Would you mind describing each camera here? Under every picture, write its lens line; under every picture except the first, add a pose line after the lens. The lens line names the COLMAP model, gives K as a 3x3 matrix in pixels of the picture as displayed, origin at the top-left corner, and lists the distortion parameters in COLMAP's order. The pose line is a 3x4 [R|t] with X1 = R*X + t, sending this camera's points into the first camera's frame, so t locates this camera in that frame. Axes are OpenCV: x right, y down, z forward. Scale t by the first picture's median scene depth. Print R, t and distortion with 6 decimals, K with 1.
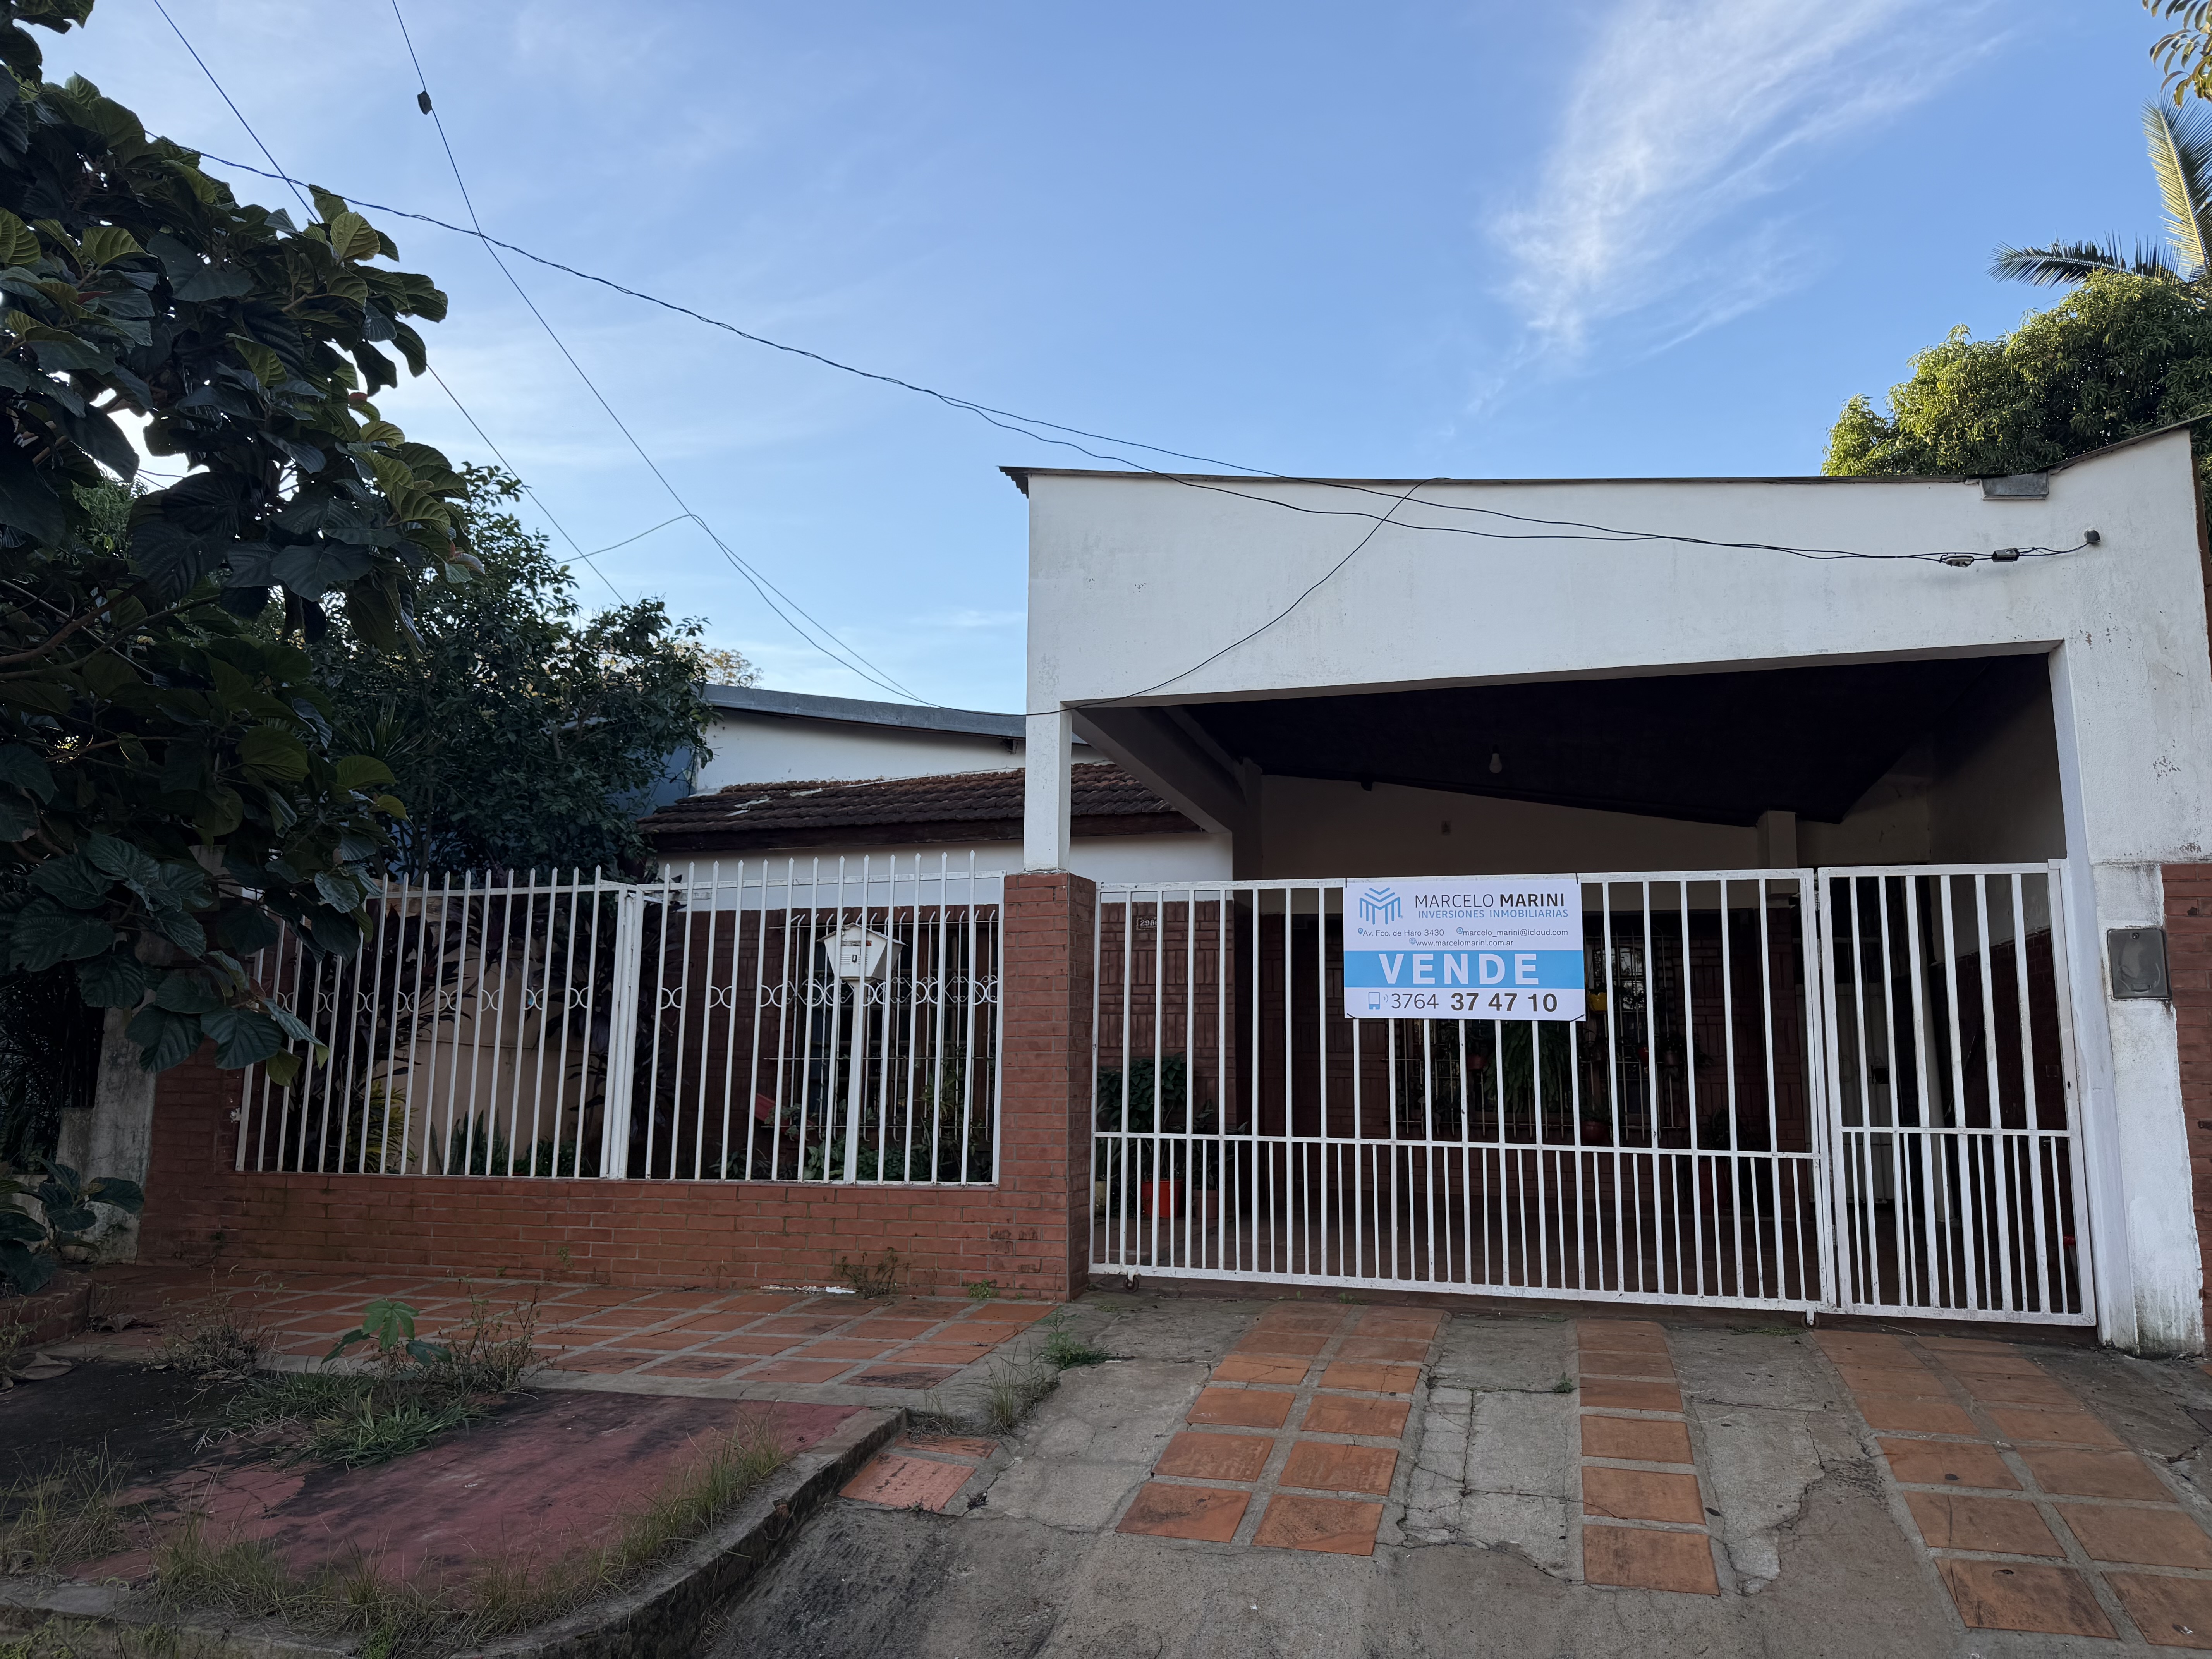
lens RADIAL K [[1542.5, 0, 1010.9], [0, 1542.5, 836.6], [0, 0, 1]] dist [0.054565, -0.043378]
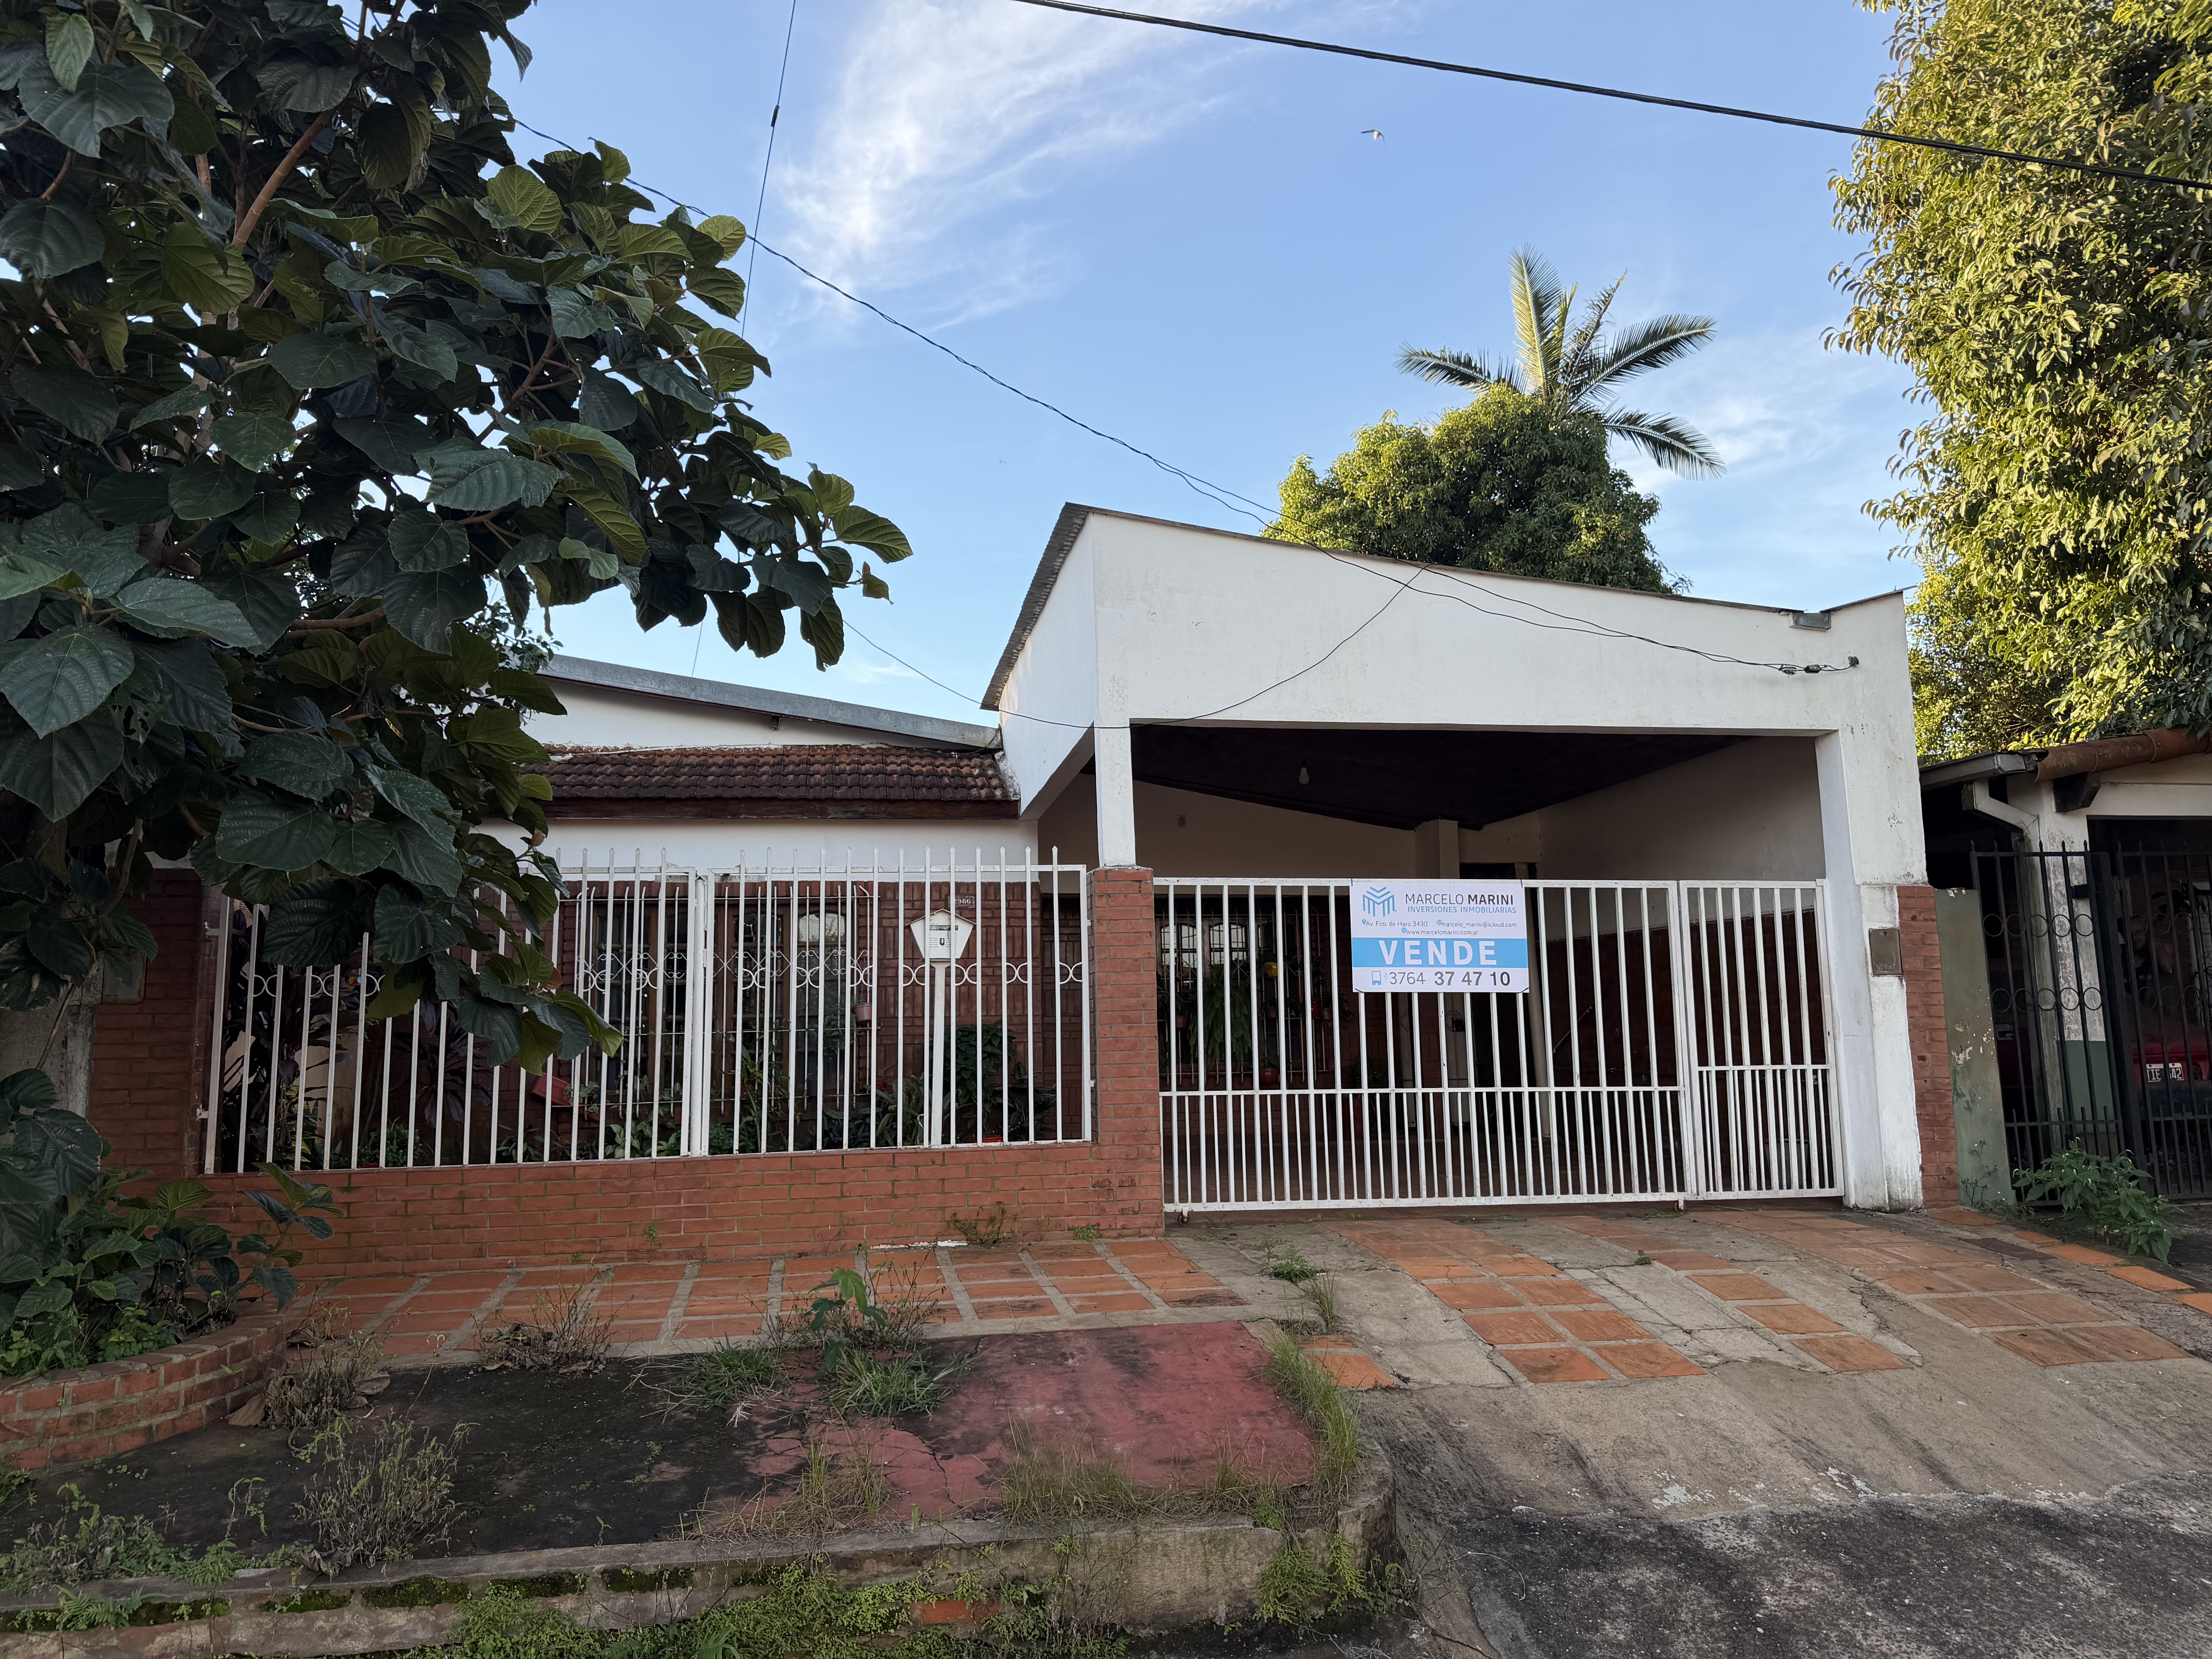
lens RADIAL K [[1542.5, 0, 1092.7], [0, 1542.5, 825.0], [0, 0, 1]] dist [0.054565, -0.043378]
pose [[0.909004, 0.034492, 0.415357, -0.496068], [-0.041235, 0.999123, 0.007274, -0.016473], [-0.414742, -0.023739, 0.909629, -0.033103]]
